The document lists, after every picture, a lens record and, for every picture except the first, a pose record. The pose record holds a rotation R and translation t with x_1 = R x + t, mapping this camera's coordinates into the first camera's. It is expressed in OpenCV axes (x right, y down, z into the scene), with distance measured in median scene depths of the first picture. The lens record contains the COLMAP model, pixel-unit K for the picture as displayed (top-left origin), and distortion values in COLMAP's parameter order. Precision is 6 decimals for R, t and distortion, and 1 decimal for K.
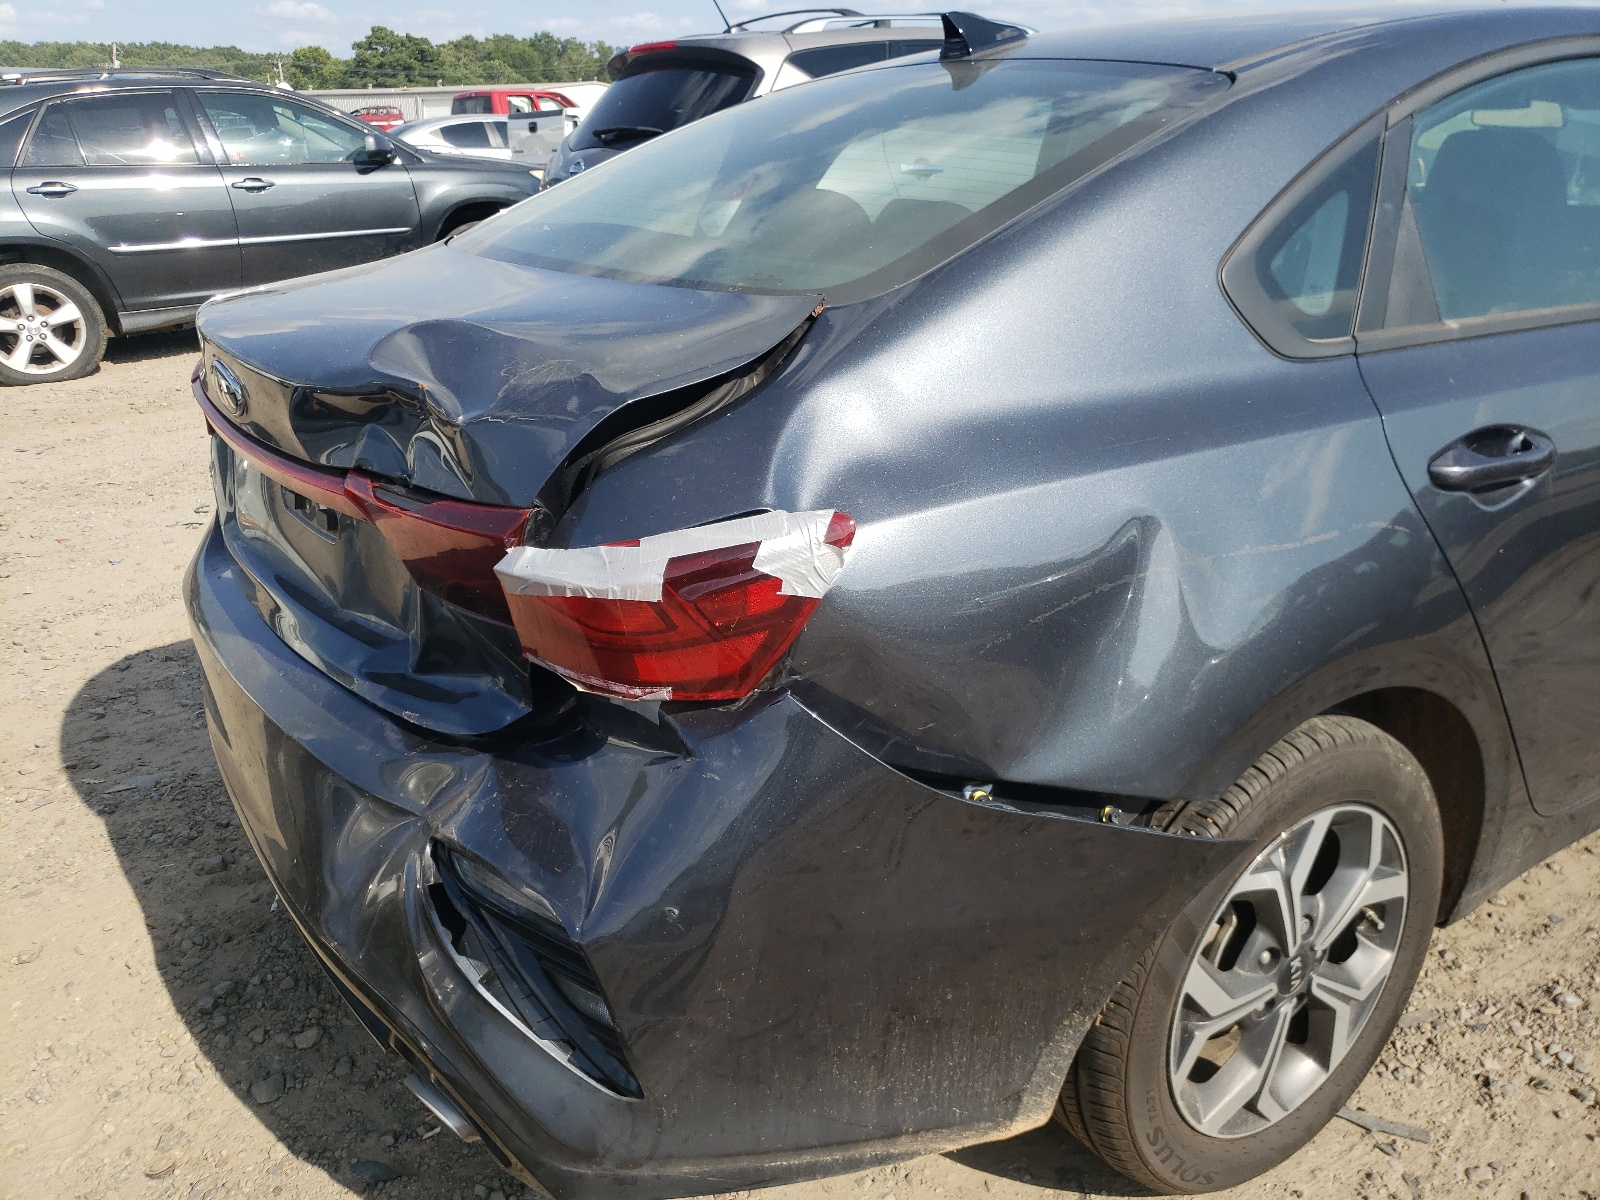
lens RADIAL K [[1213.8, 0, 789.7], [0, 1213.8, 567.8], [0, 0, 1]] dist [0.014275, 0.001683]
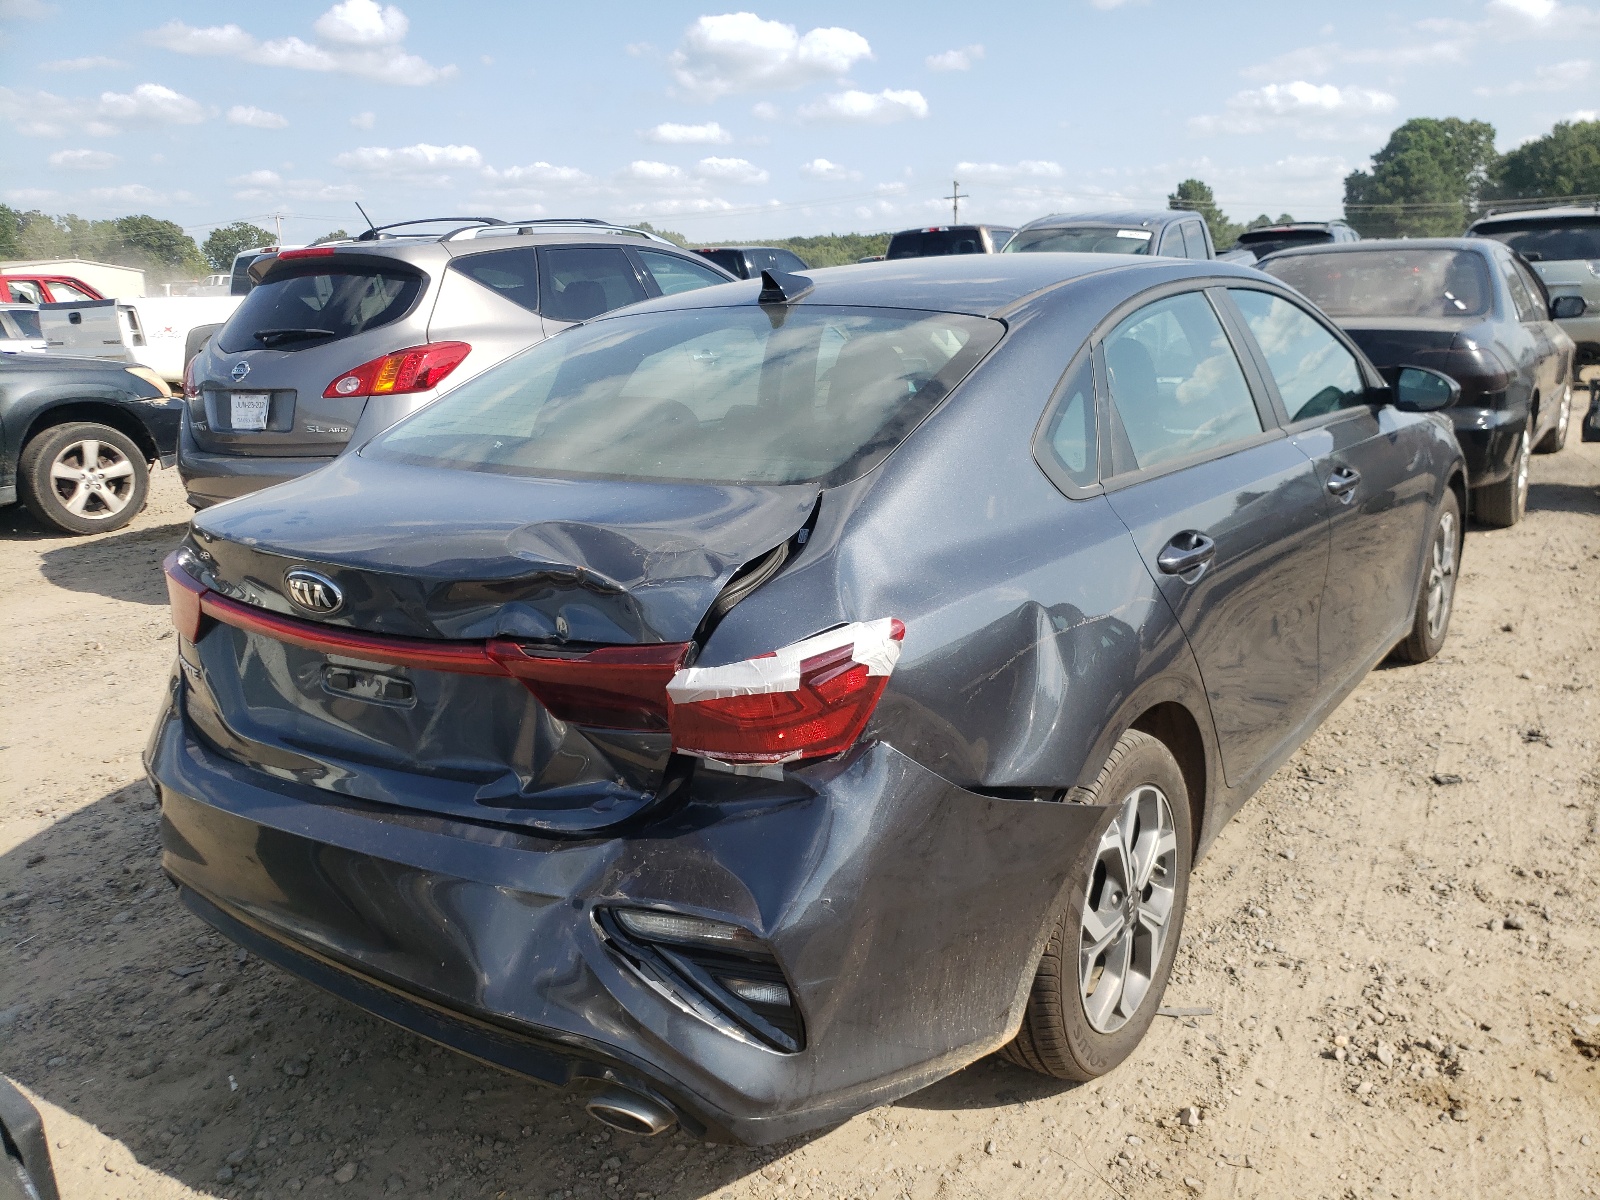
lens RADIAL K [[1213.8, 0, 799.6], [0, 1213.8, 601.9], [0, 0, 1]] dist [0.014275, 0.001683]
pose [[0.932718, -0.105871, 0.344714, -0.442278], [0.141102, 0.986862, -0.078699, 0.027821], [-0.331854, 0.122043, 0.935403, -0.299322]]
